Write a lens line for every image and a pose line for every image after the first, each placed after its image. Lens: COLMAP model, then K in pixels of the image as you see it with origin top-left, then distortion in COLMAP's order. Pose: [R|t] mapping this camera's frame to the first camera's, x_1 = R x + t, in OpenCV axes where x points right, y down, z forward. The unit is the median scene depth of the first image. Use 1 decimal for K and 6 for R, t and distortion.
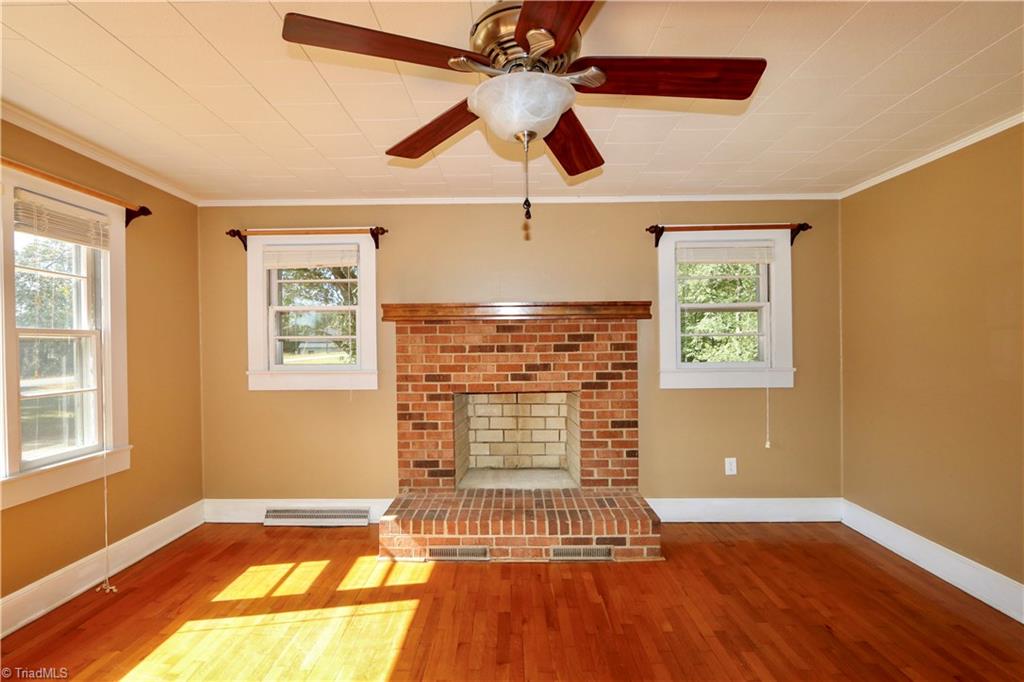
lens RADIAL K [[474.1, 0, 504.0], [0, 474.1, 348.3], [0, 0, 1]] dist [-0.019627, 0.004111]
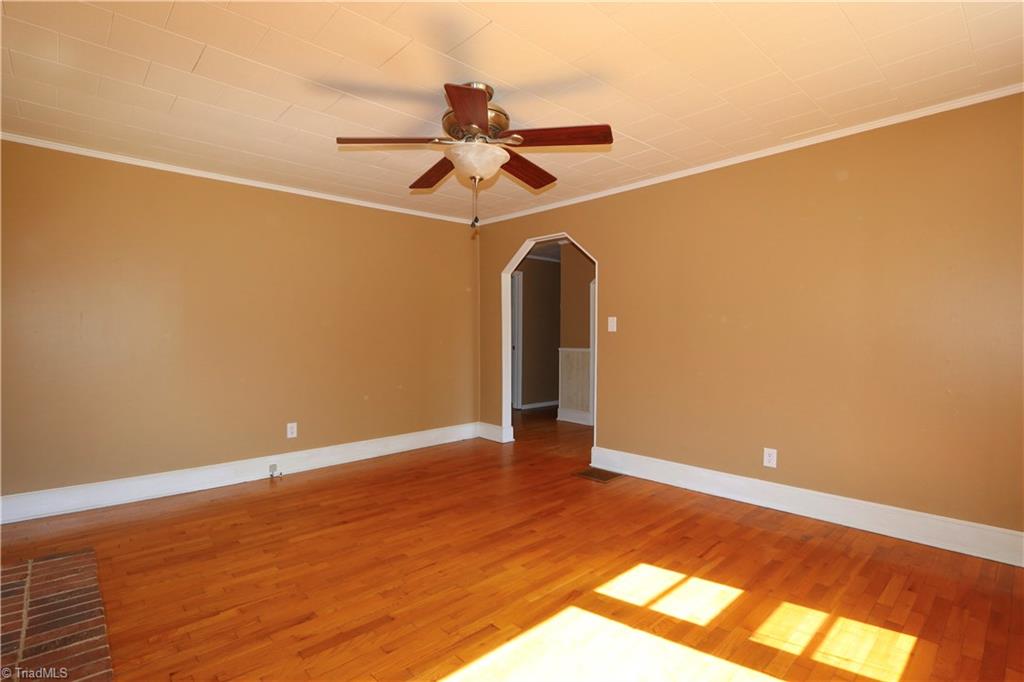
lens RADIAL K [[489.9, 0, 504.2], [0, 489.9, 347.1], [0, 0, 1]] dist [-0.019045, 0.000603]
pose [[-0.683093, -0.010273, 0.730259, -0.529932], [0.015236, 0.999483, 0.028312, 0.040839], [-0.730173, 0.030466, -0.682583, 0.875269]]
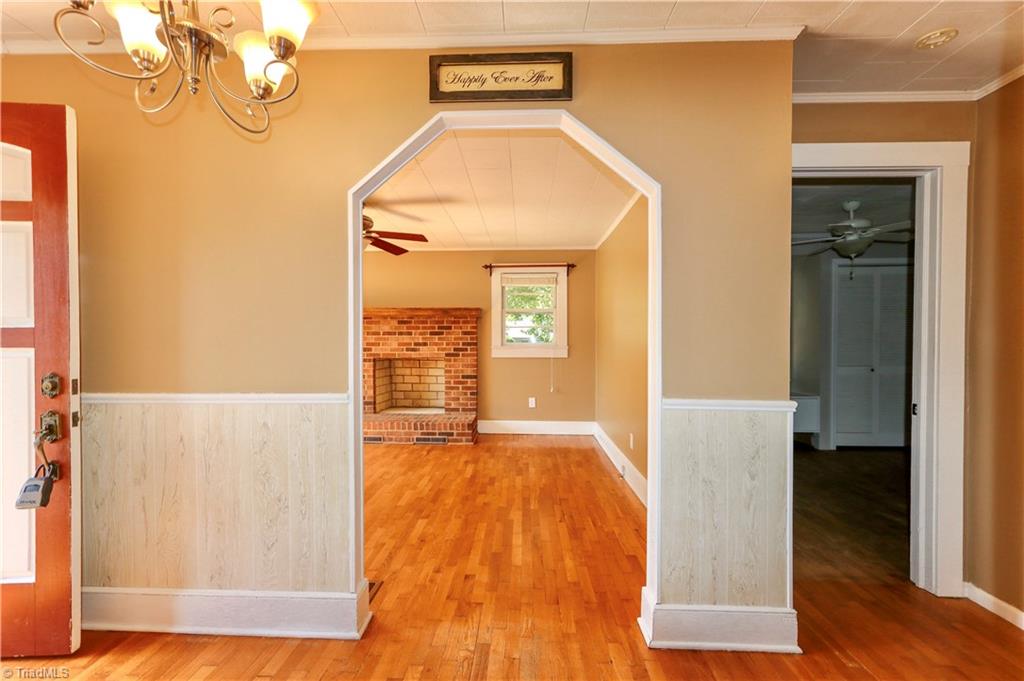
lens RADIAL K [[473.2, 0, 507.4], [0, 473.2, 349.1], [0, 0, 1]] dist [-0.018753, -0.000139]
pose [[0.999671, 0.011298, -0.023015, 0.437890], [-0.011046, 0.999878, 0.011083, 0.035342], [0.023137, -0.010825, 0.999674, -0.764618]]
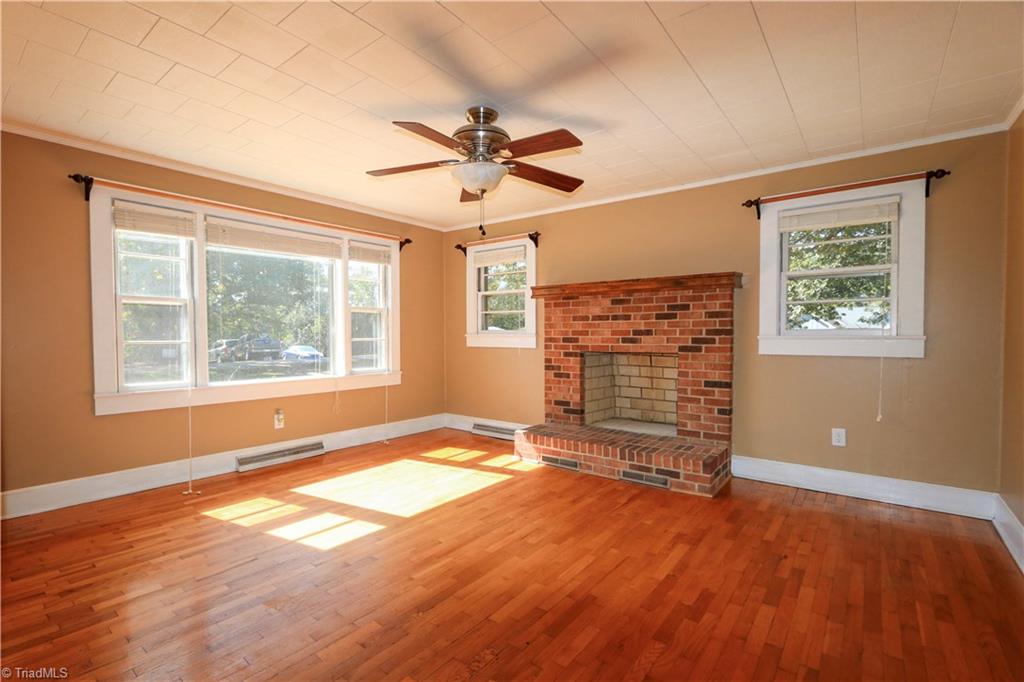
lens RADIAL K [[474.1, 0, 504.0], [0, 474.1, 348.3], [0, 0, 1]] dist [-0.019627, 0.004111]
pose [[0.794486, 0.026925, -0.606685, 0.527766], [-0.010269, 0.999469, 0.030909, 0.046536], [0.607195, -0.018327, 0.794341, -0.181594]]
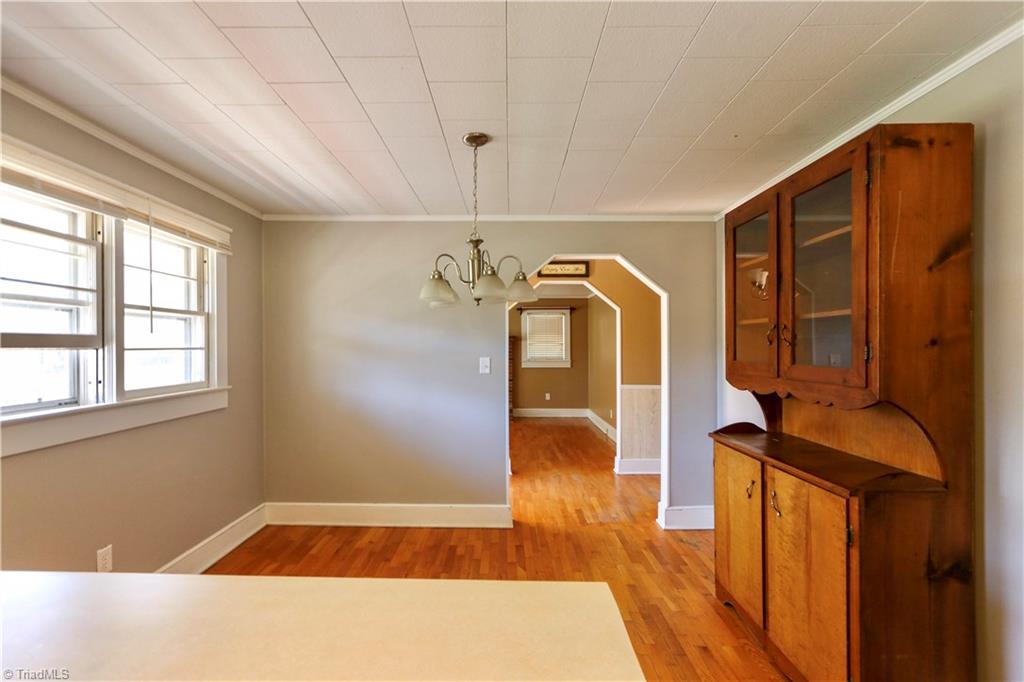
lens RADIAL K [[466.8, 0, 505.7], [0, 466.8, 349.2], [0, 0, 1]] dist [-0.004582, -0.000143]
pose [[0.999917, 0.009661, 0.008552, 0.219109], [-0.009633, 0.999948, -0.003290, -0.010882], [-0.008583, 0.003208, 0.999958, -1.712318]]
